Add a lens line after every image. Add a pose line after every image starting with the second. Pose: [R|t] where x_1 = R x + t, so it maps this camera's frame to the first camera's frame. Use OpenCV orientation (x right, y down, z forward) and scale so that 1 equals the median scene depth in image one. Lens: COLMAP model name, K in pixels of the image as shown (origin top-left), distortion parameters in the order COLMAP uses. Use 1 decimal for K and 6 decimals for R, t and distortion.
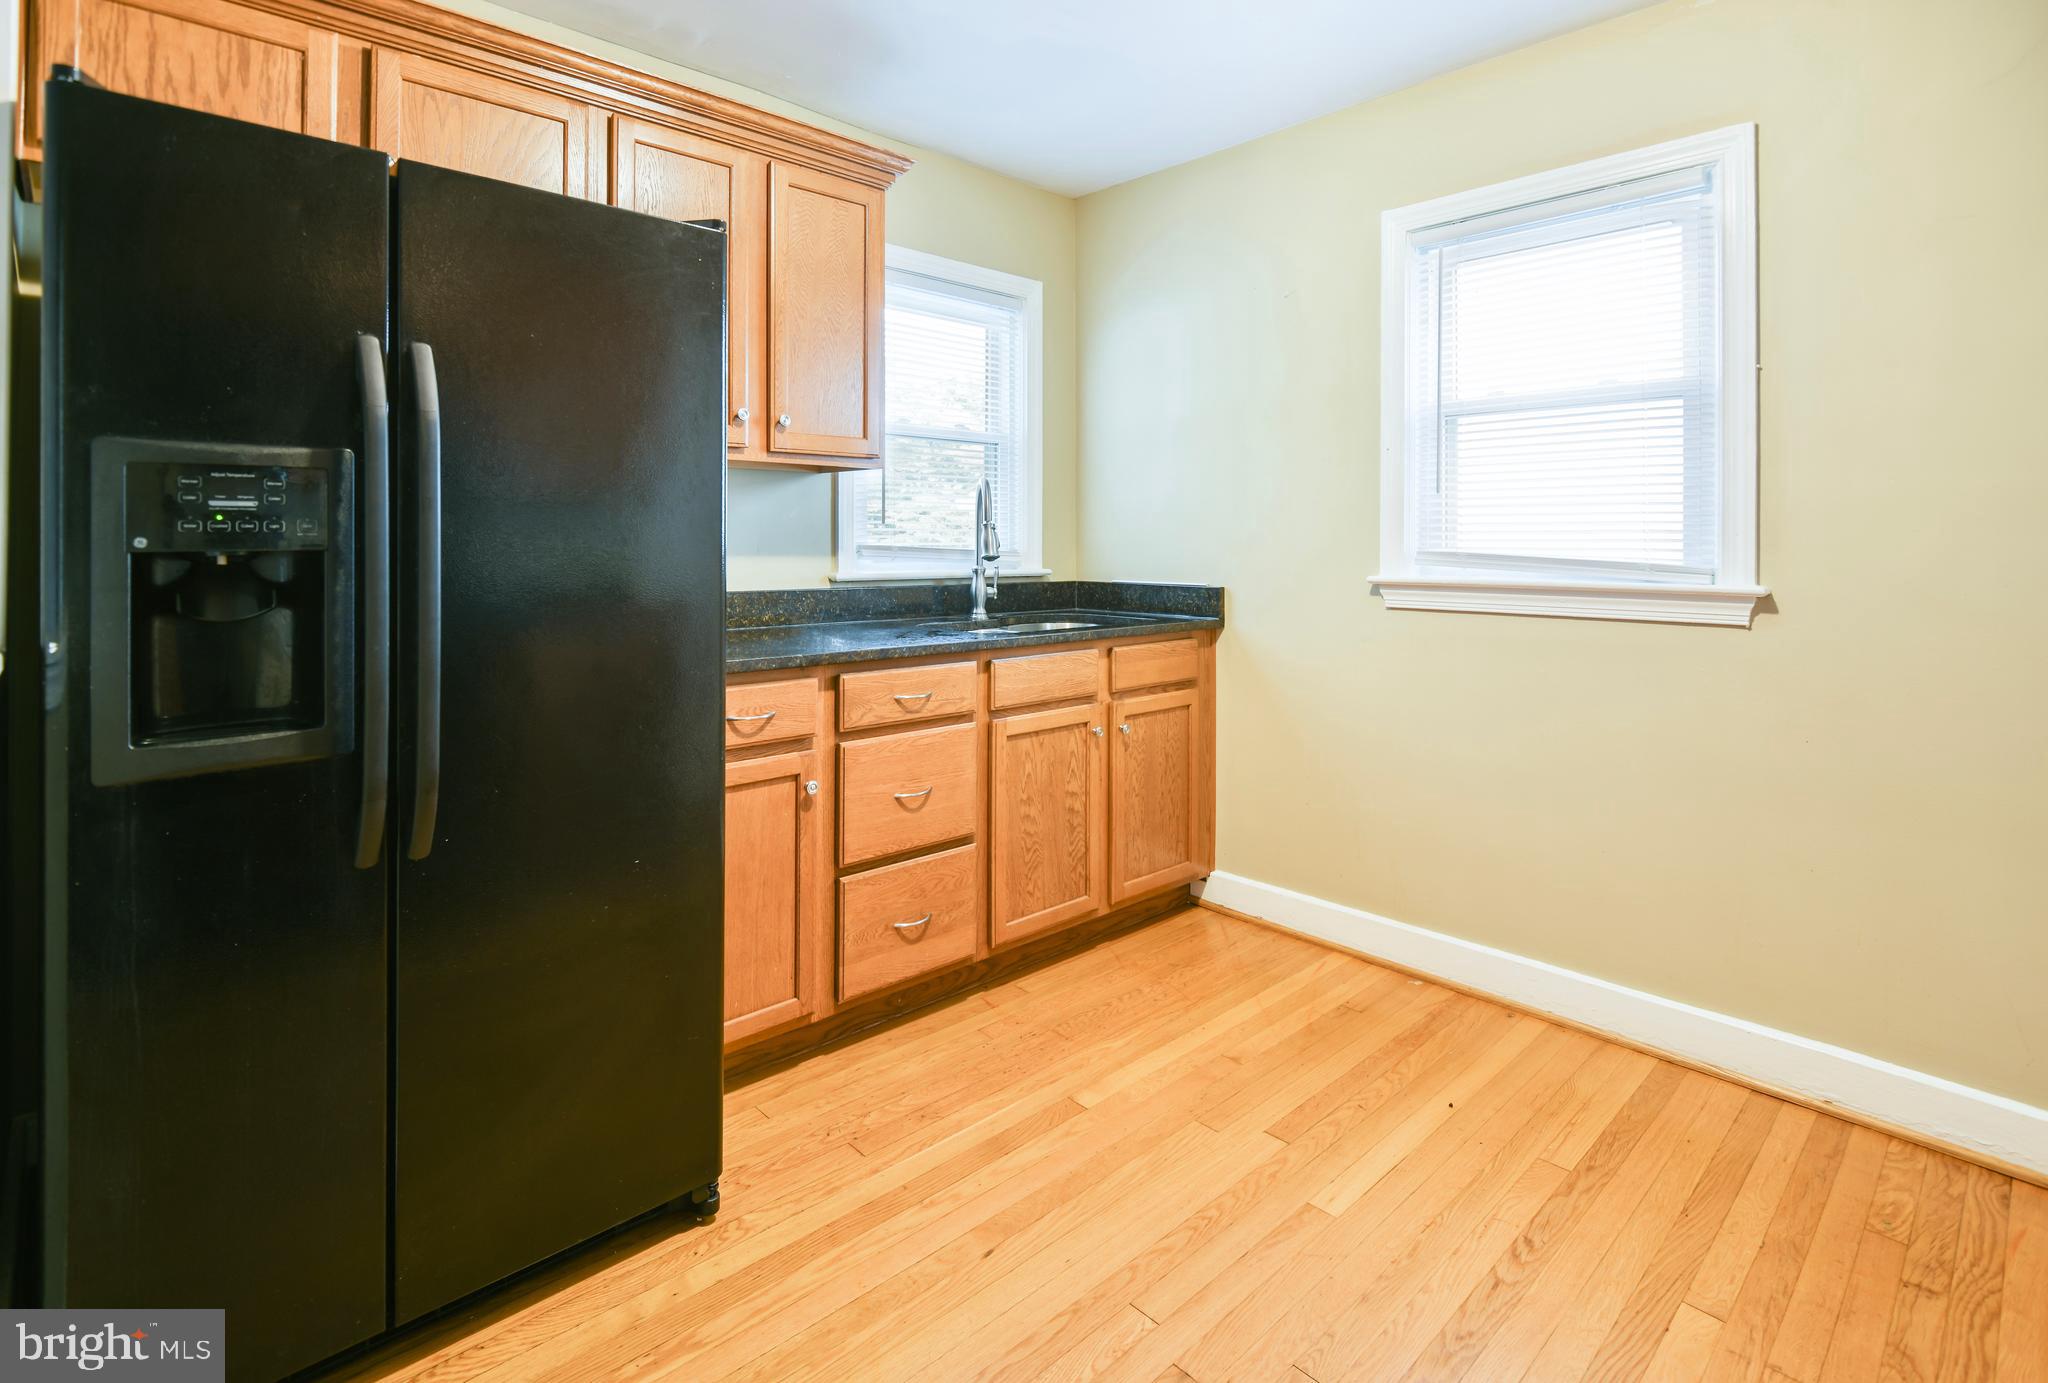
lens RADIAL K [[991.6, 0, 1023.4], [0, 991.6, 662.2], [0, 0, 1]] dist [-0.002514, -0.000479]
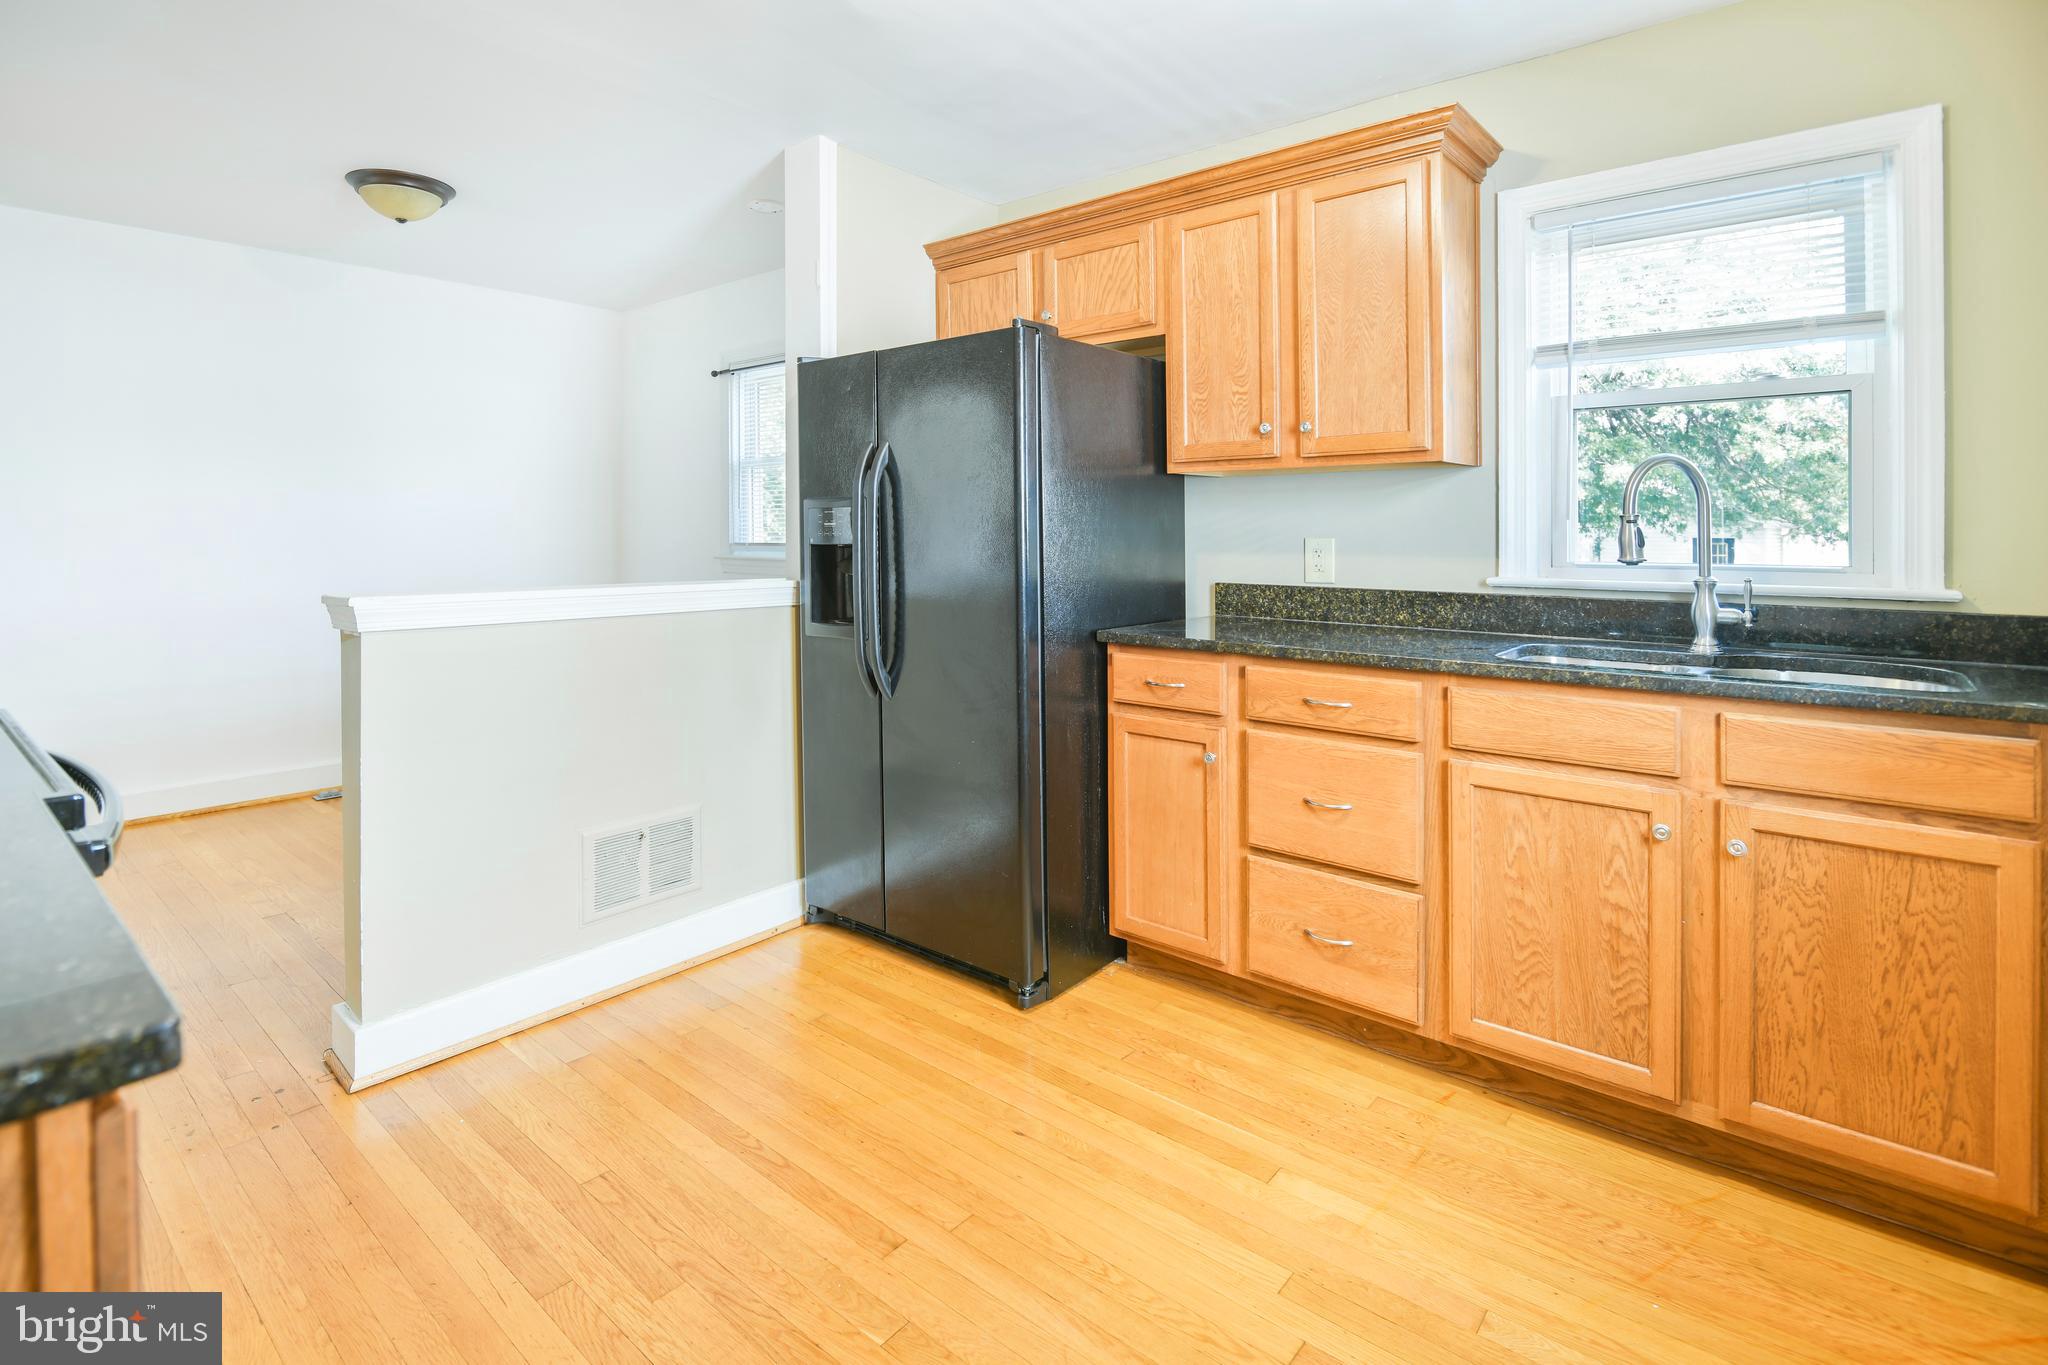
lens RADIAL K [[981.4, 0, 1033.7], [0, 981.4, 679.0], [0, 0, 1]] dist [-0.013281, -0.000925]
pose [[0.122702, 0.140668, -0.982424, 0.678355], [-0.121278, 0.984610, 0.125834, -0.063511], [0.985006, 0.103706, 0.137873, 0.509640]]
